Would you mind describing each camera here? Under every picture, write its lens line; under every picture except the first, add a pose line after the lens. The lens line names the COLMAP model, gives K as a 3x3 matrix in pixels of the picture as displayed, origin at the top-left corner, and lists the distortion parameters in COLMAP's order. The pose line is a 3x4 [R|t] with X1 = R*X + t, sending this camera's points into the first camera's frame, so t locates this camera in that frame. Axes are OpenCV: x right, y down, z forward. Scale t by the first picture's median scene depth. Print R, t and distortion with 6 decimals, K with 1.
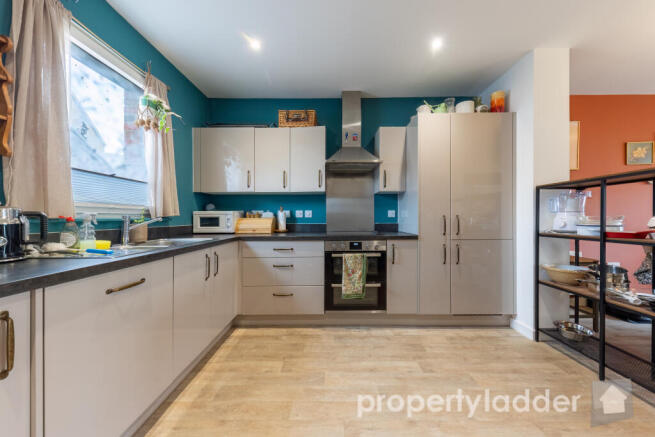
lens RADIAL K [[228.2, 0, 332.1], [0, 228.2, 217.5], [0, 0, 1]] dist [0.000254, -0.000028]
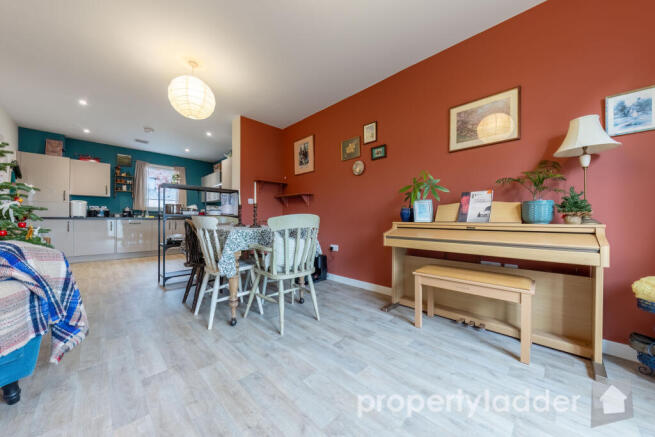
lens RADIAL K [[226.9, 0, 325.8], [0, 226.9, 219.8], [0, 0, 1]] dist [0.000986, -0.000189]
pose [[0.720178, 0.008649, -0.693736, 2.560381], [-0.008186, 0.999959, 0.003969, 0.079858], [0.693742, 0.002821, 0.720219, 0.144405]]
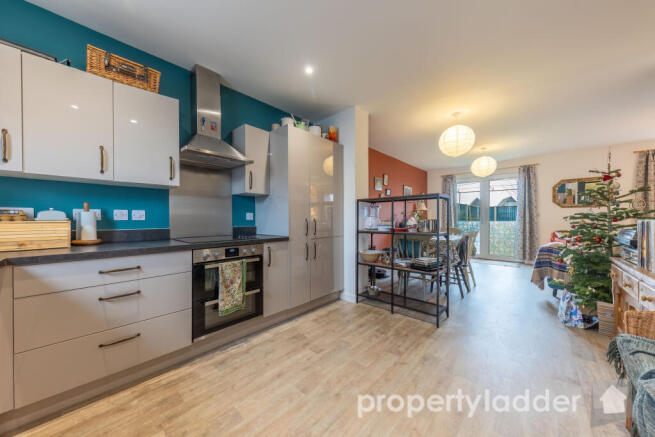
lens RADIAL K [[224.6, 0, 327.8], [0, 224.6, 221.6], [0, 0, 1]] dist [0.000889, -0.000072]
pose [[0.671862, -0.004638, 0.740662, -0.291603], [0.000239, 0.999982, 0.006044, -0.000449], [-0.740676, -0.003884, 0.671851, 0.143129]]
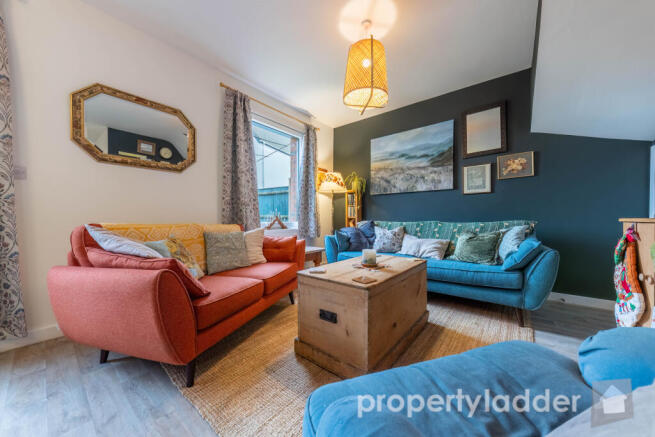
lens RADIAL K [[226.9, 0, 325.8], [0, 226.9, 219.8], [0, 0, 1]] dist [0.000986, -0.000189]
pose [[-0.788893, -0.002822, 0.614524, 1.838587], [0.000959, 0.999983, 0.005824, 0.083497], [-0.614530, 0.005184, -0.788877, 0.065104]]
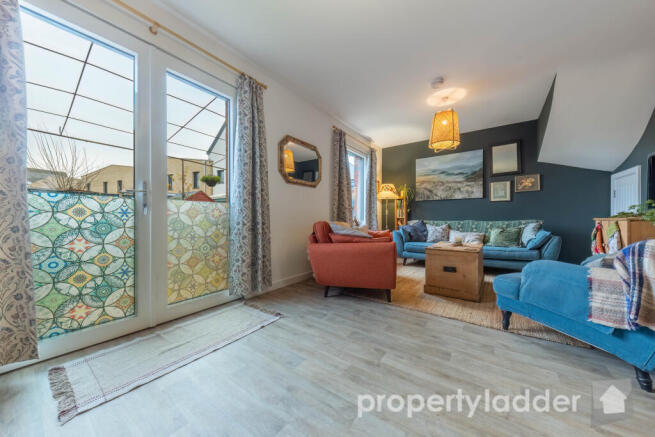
lens RADIAL K [[226.9, 0, 325.8], [0, 226.9, 219.8], [0, 0, 1]] dist [0.000986, -0.000189]
pose [[-0.816542, -0.000780, 0.577285, 2.048605], [0.000867, 0.999996, 0.002579, 0.088219], [-0.577285, 0.002606, -0.816539, 0.874607]]
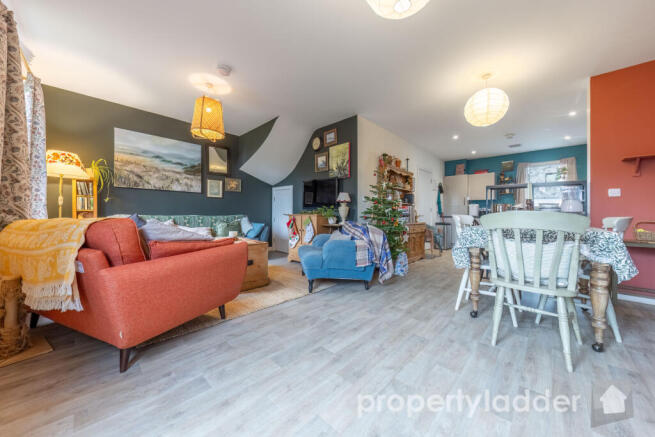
lens RADIAL K [[230.0, 0, 331.0], [0, 230.0, 214.5], [0, 0, 1]] dist [0.000301, -0.000077]
pose [[-0.675480, -0.009213, -0.737320, 2.782465], [-0.012952, 0.999916, -0.000629, 0.082765], [0.737264, 0.009125, -0.675543, 0.712796]]
